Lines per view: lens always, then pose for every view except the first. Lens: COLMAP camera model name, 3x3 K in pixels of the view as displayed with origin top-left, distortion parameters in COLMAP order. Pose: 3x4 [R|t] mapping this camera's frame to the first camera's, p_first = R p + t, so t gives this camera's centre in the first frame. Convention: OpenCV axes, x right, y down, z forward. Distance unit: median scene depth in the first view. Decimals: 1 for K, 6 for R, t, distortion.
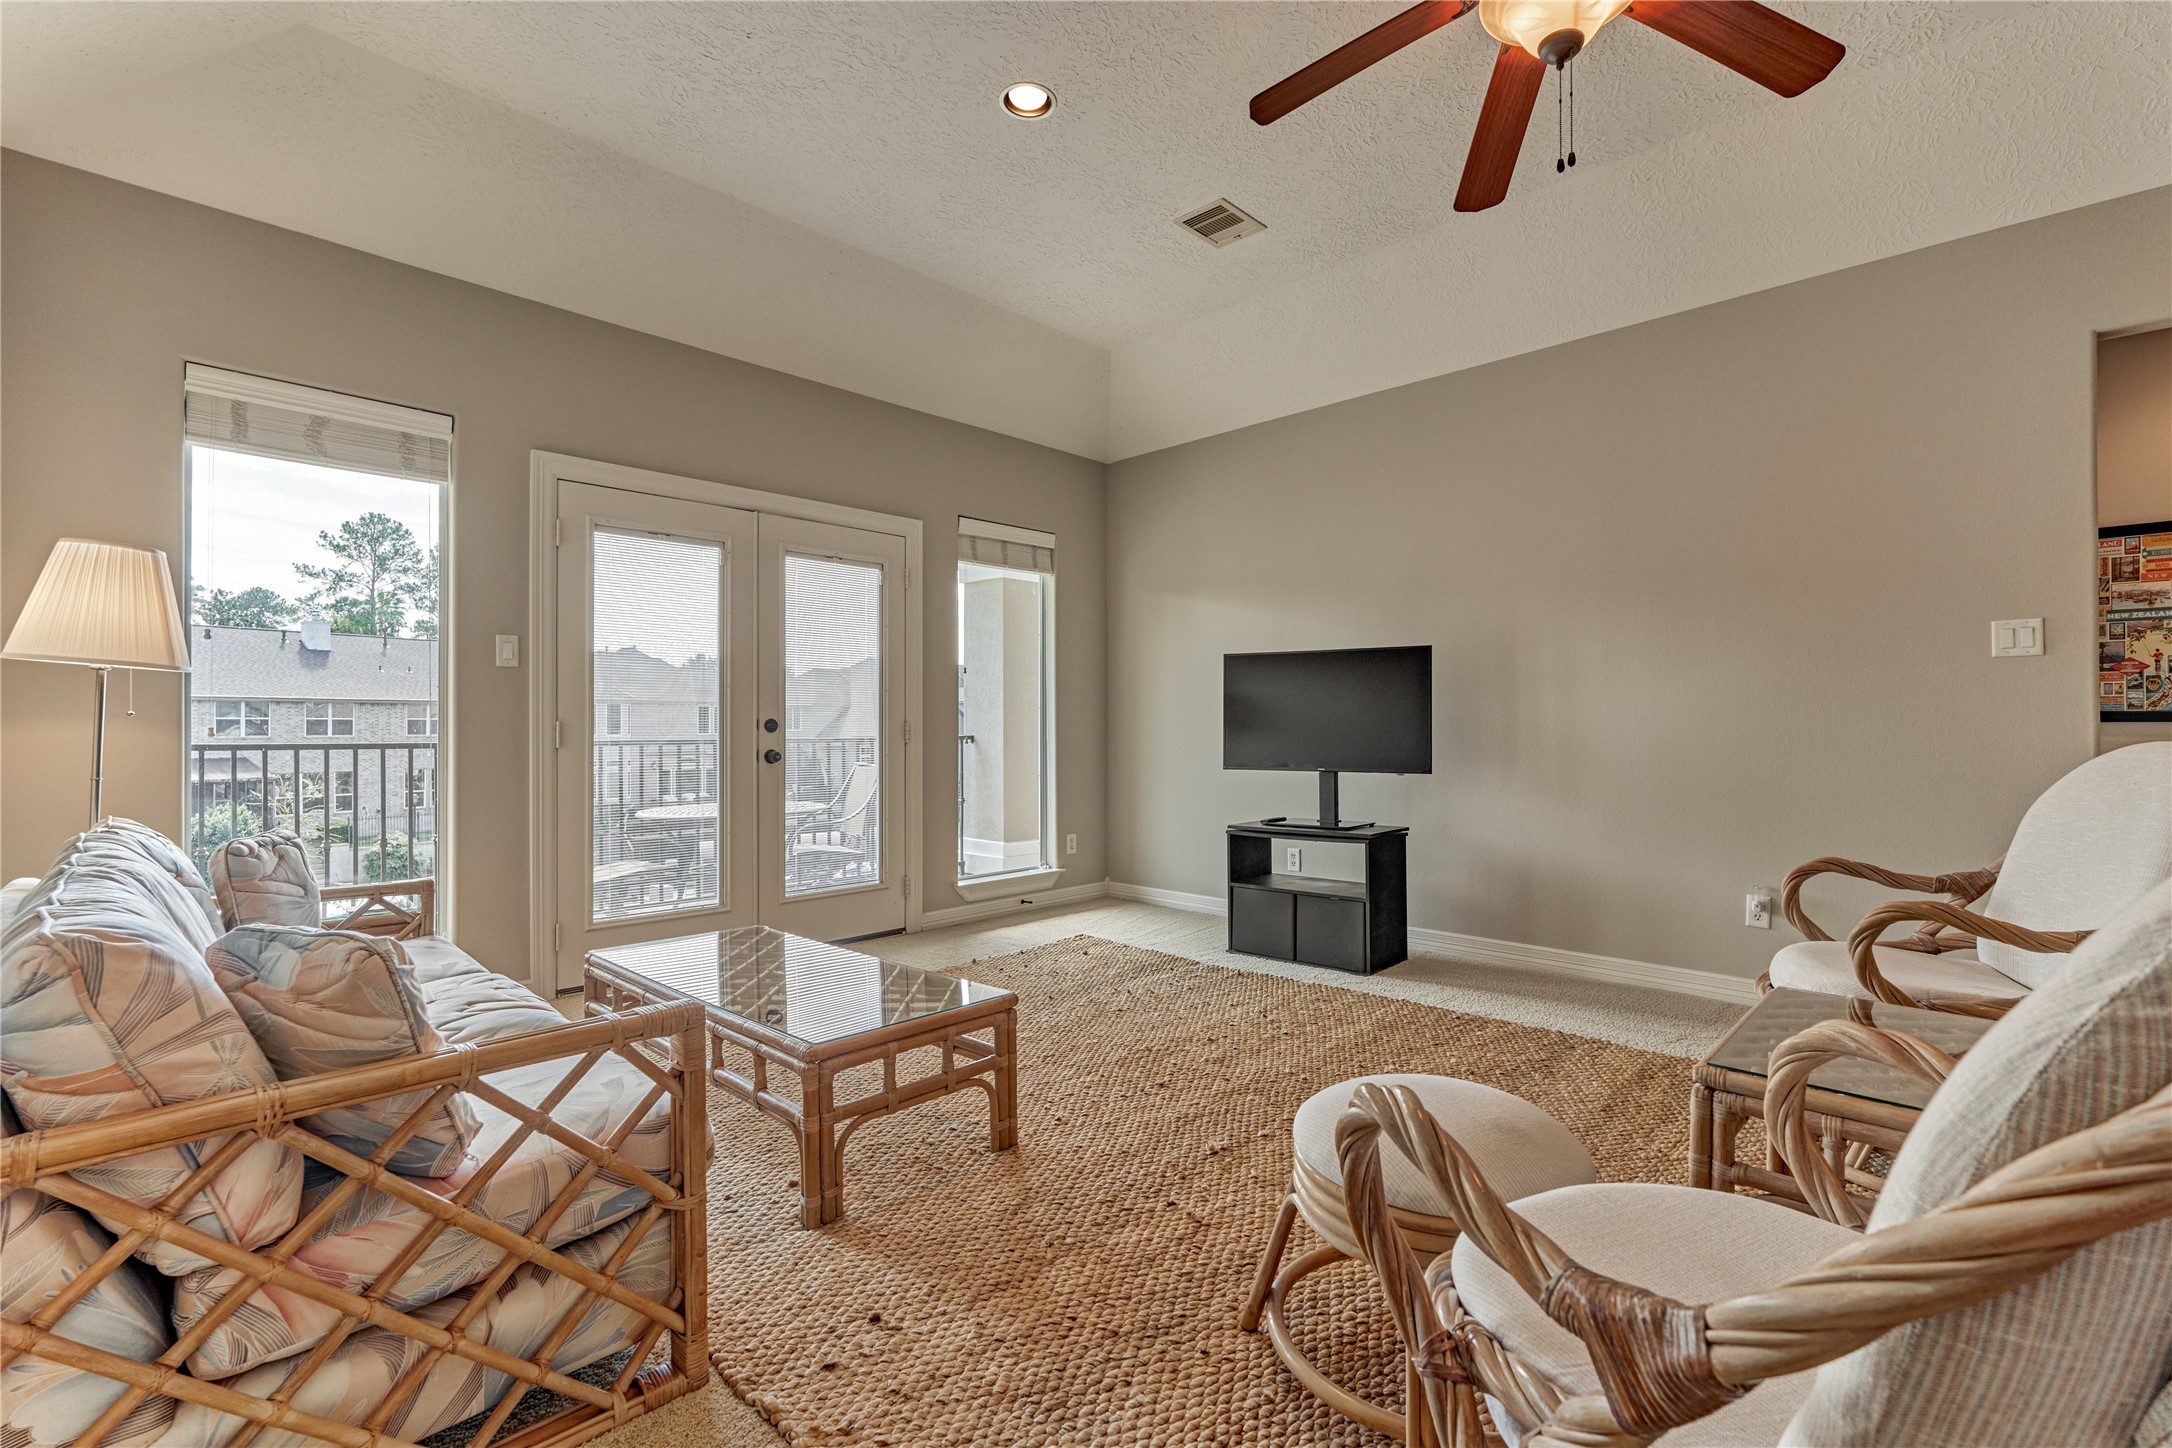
lens RADIAL K [[961.5, 0, 1083.2], [0, 961.5, 722.5], [0, 0, 1]] dist [-0.007251, 0.001067]
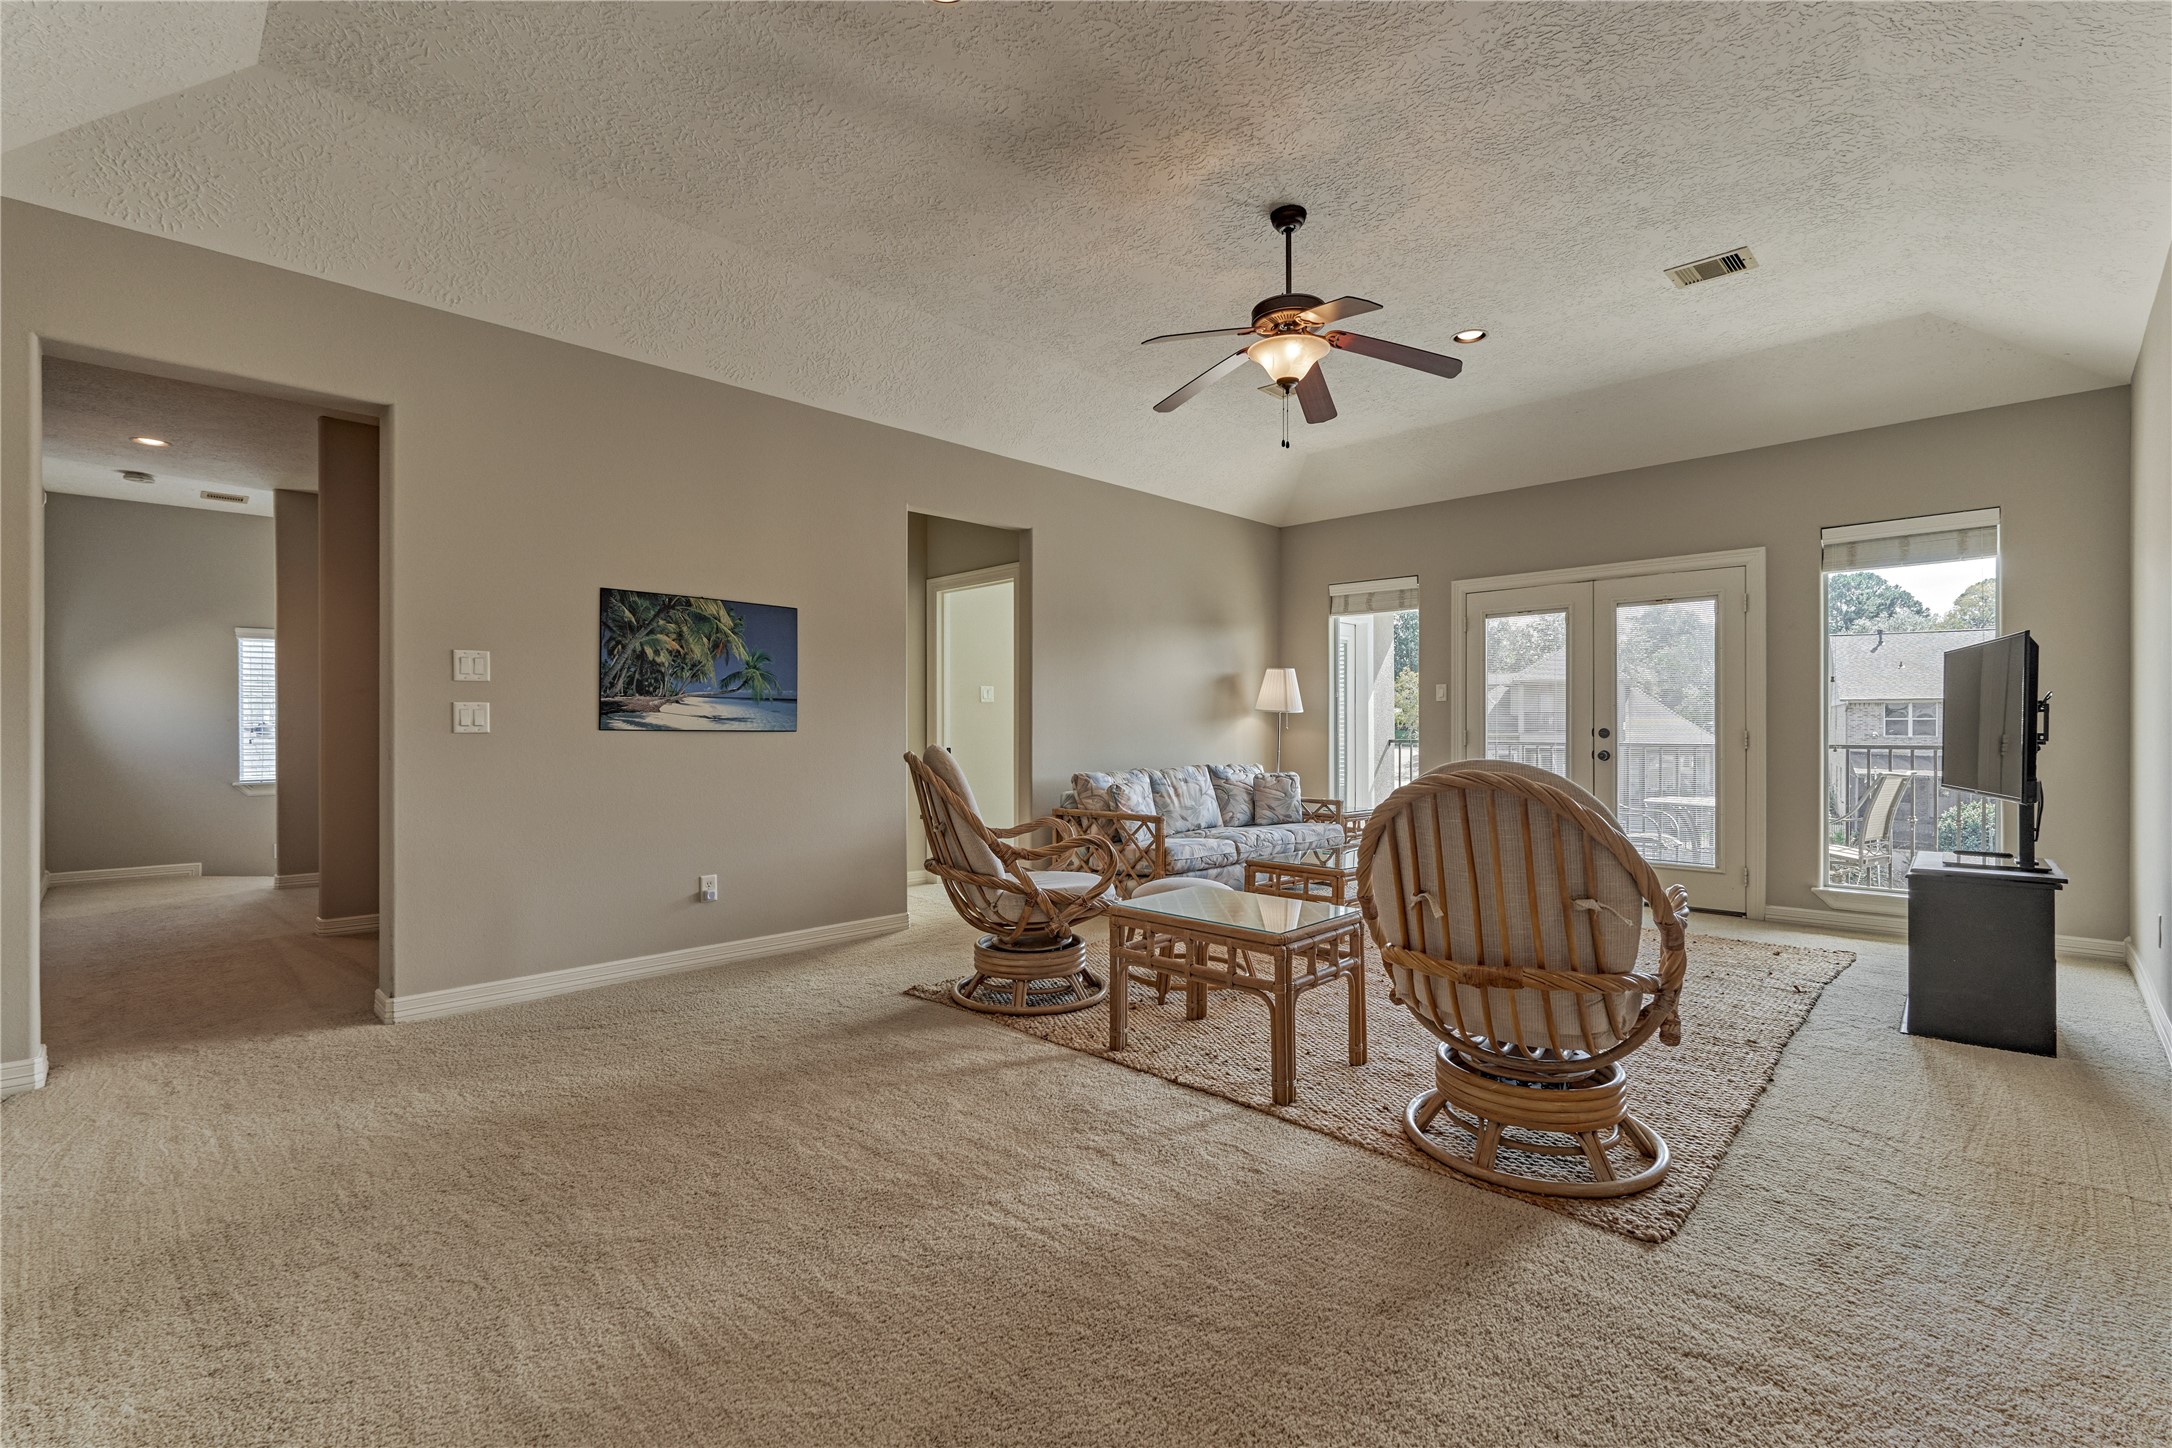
lens RADIAL K [[961.5, 0, 1093.1], [0, 961.5, 718.9], [0, 0, 1]] dist [-0.007251, 0.001067]
pose [[0.001435, -0.006412, -0.999978, 1.238175], [0.004083, 0.999971, -0.006406, -0.013613], [0.999991, -0.004074, 0.001461, 0.310770]]
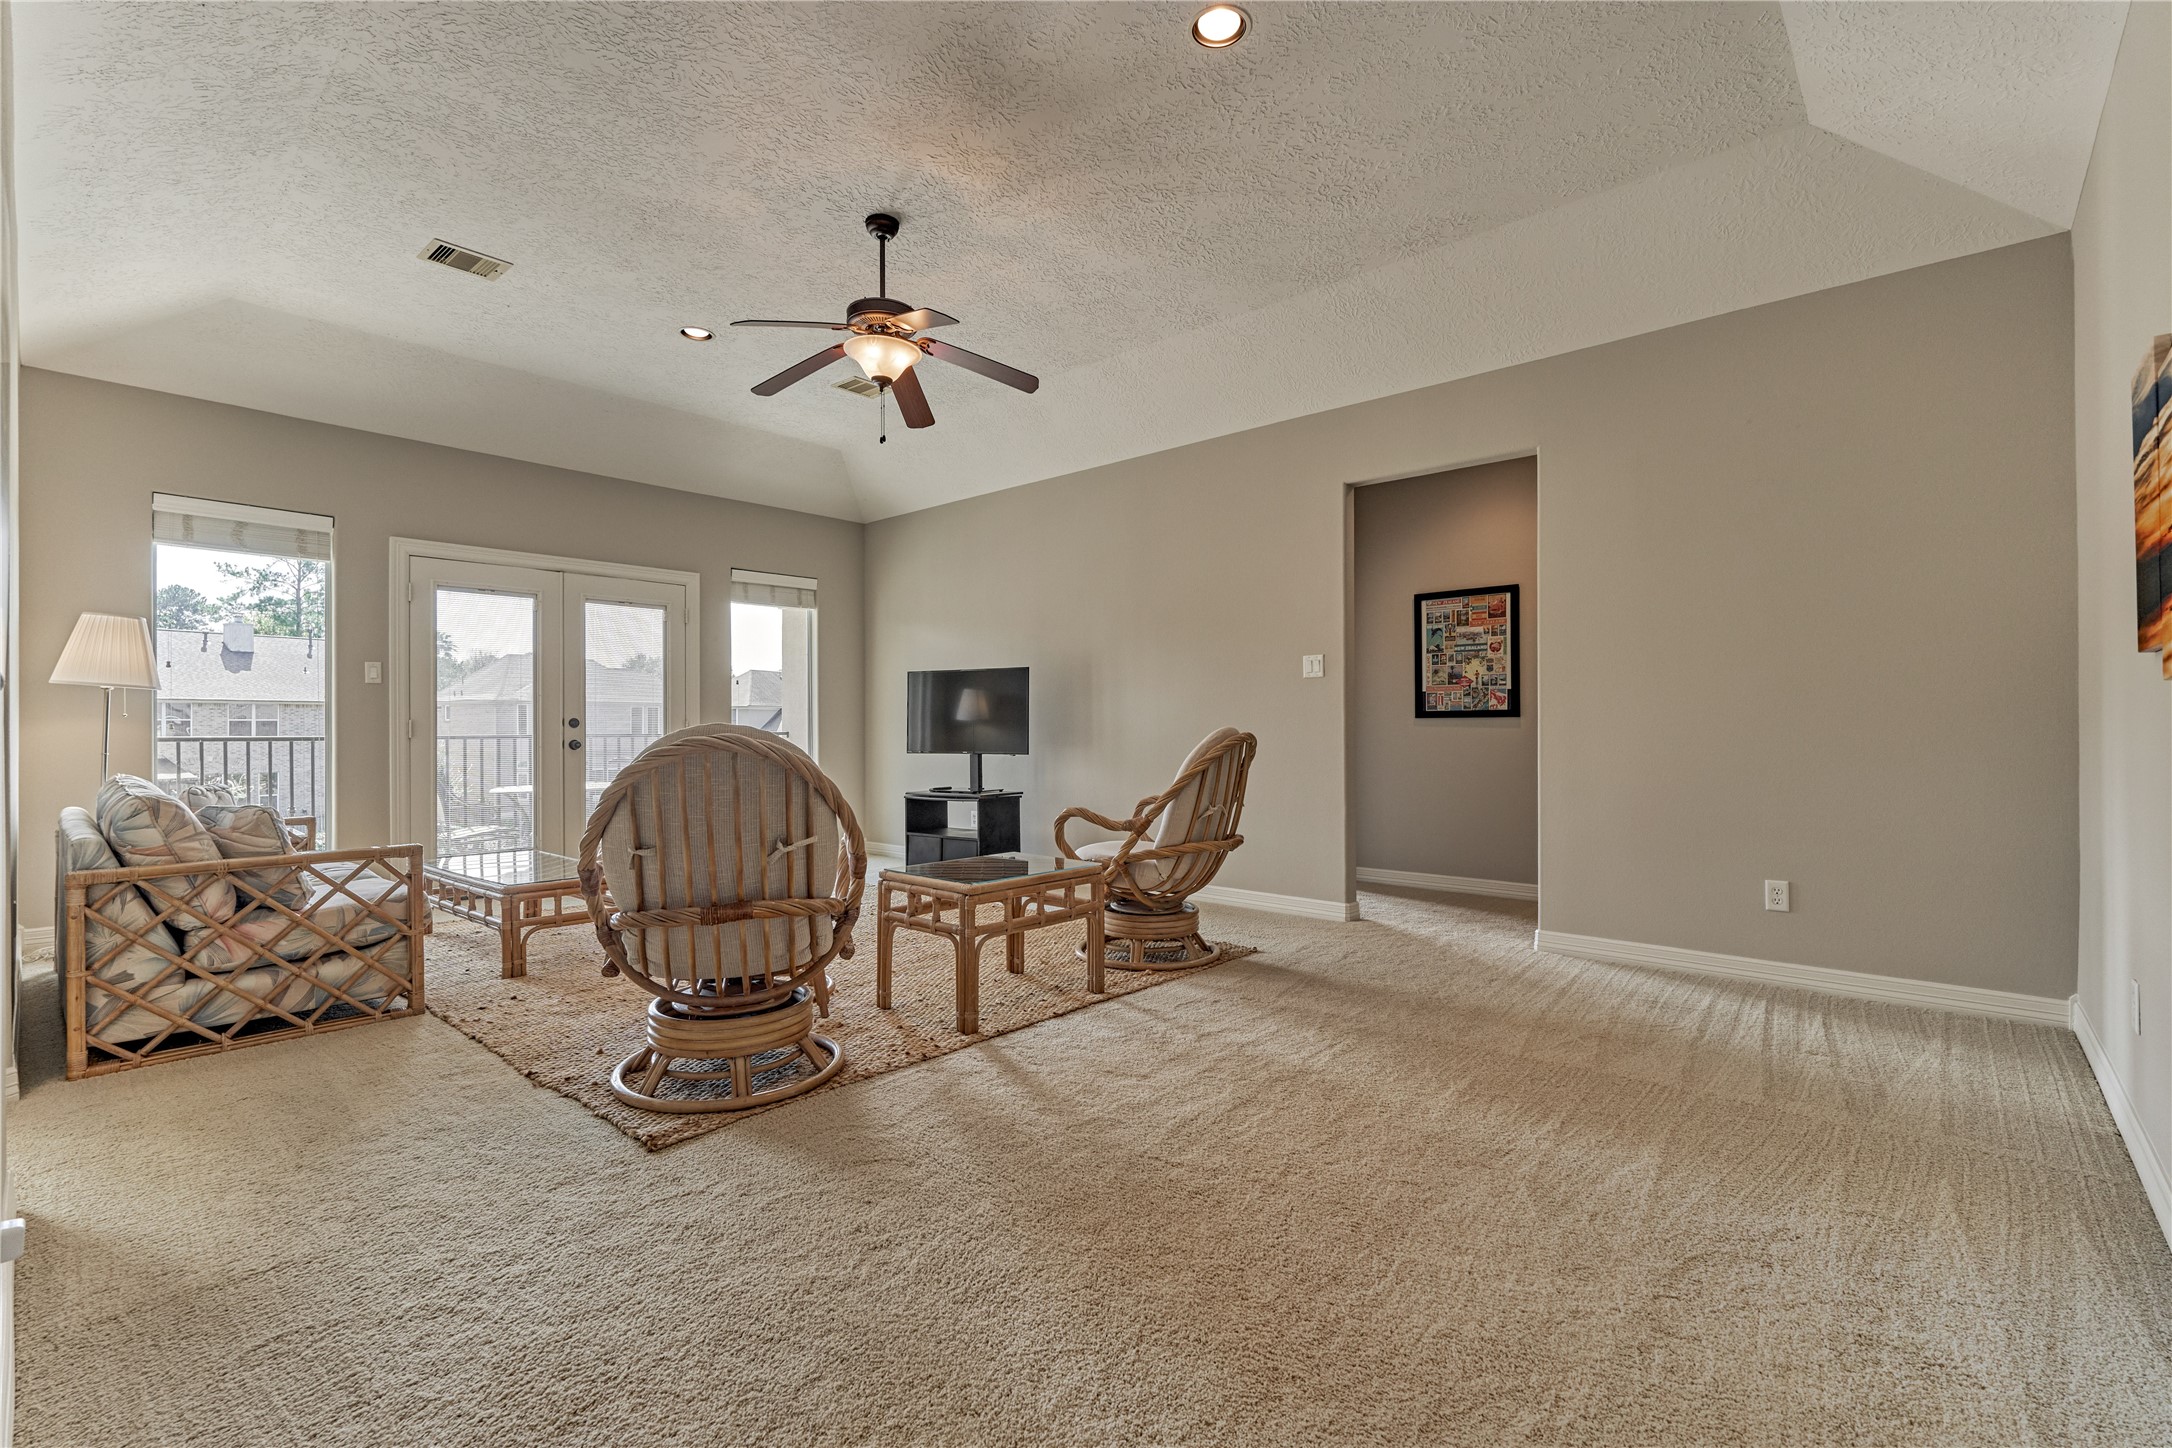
lens RADIAL K [[961.5, 0, 1085.9], [0, 961.5, 725.9], [0, 0, 1]] dist [-0.007251, 0.001067]
pose [[0.998809, -0.002994, 0.048700, 0.423417], [0.002809, 0.999989, 0.003860, 0.004972], [-0.048711, -0.003718, 0.998806, -0.529476]]
